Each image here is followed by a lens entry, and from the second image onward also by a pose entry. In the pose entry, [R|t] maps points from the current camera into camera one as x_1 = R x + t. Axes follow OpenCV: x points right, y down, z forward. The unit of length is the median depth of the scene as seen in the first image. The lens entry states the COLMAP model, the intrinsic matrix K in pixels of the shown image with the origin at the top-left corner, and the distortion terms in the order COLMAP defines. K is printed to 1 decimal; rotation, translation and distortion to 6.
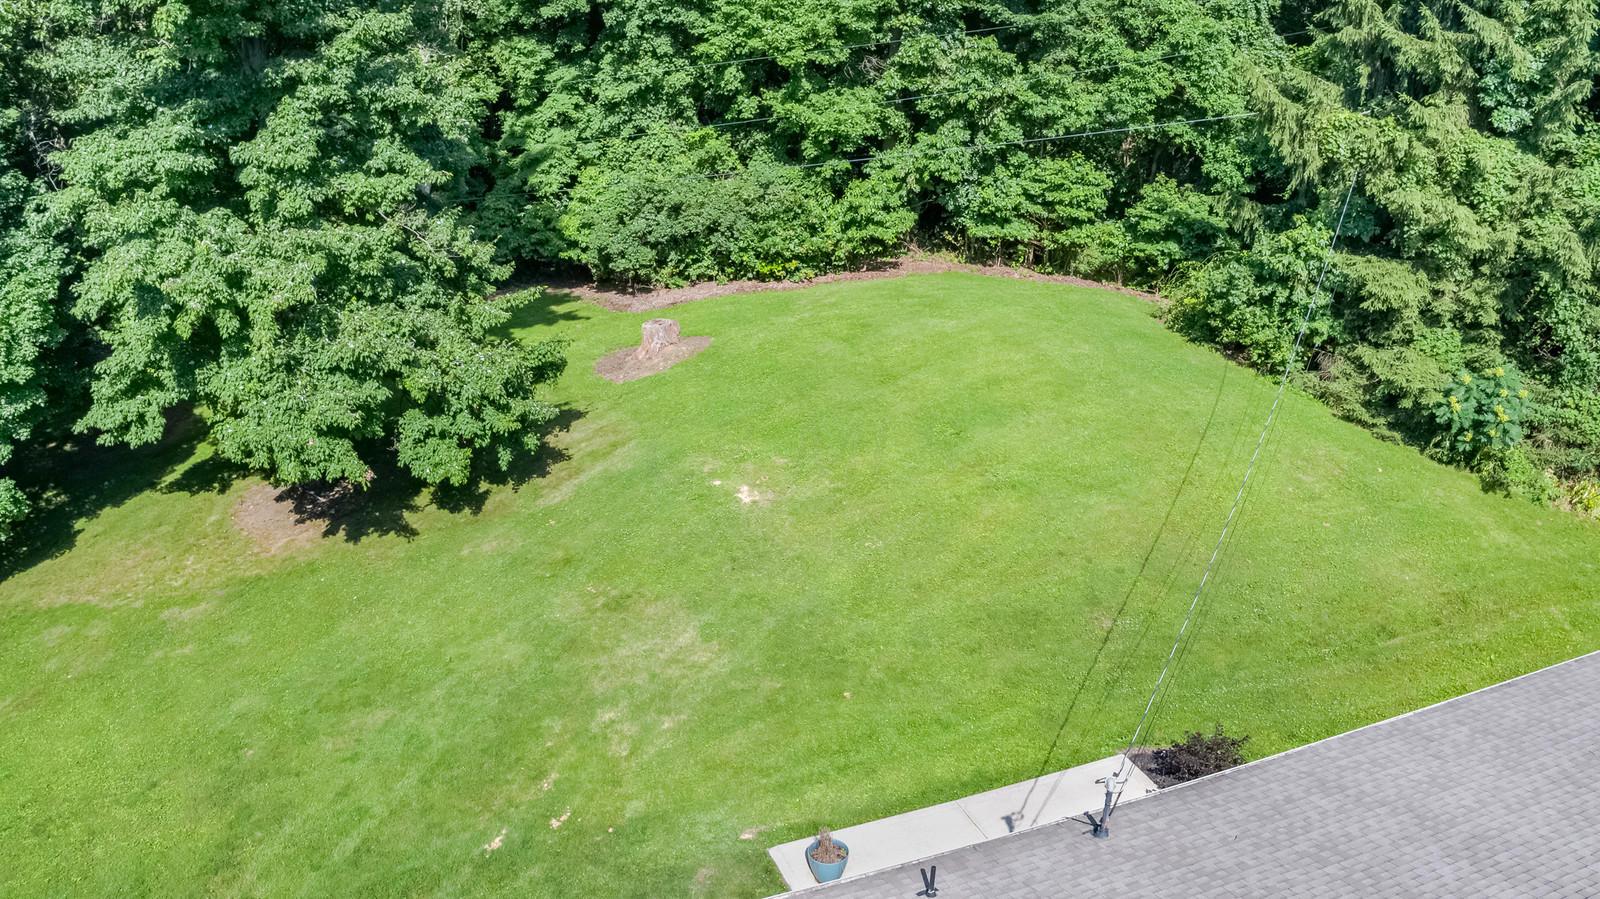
lens RADIAL K [[1376.9, 0, 795.5], [0, 1376.9, 459.2], [0, 0, 1]] dist [-0.223343, 0.107224]
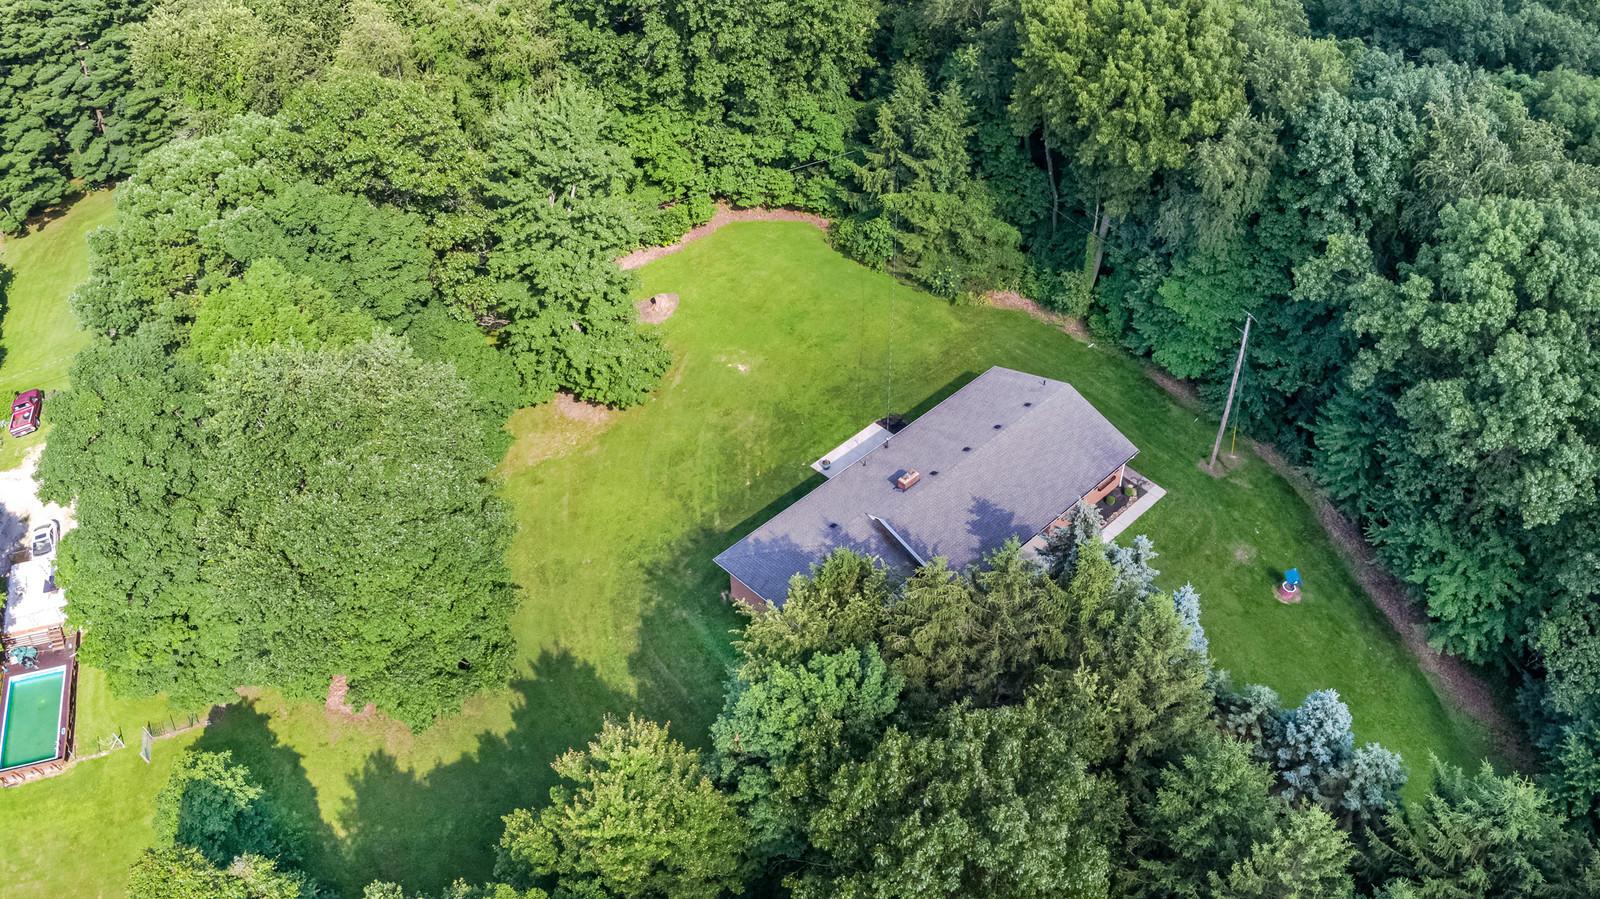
lens RADIAL K [[1376.9, 0, 795.5], [0, 1376.9, 459.2], [0, 0, 1]] dist [-0.223343, 0.107224]
pose [[0.924150, -0.275518, 0.264643, -0.810785], [0.179792, 0.924888, 0.335049, -0.814768], [-0.337077, -0.262055, 0.904271, -1.996473]]
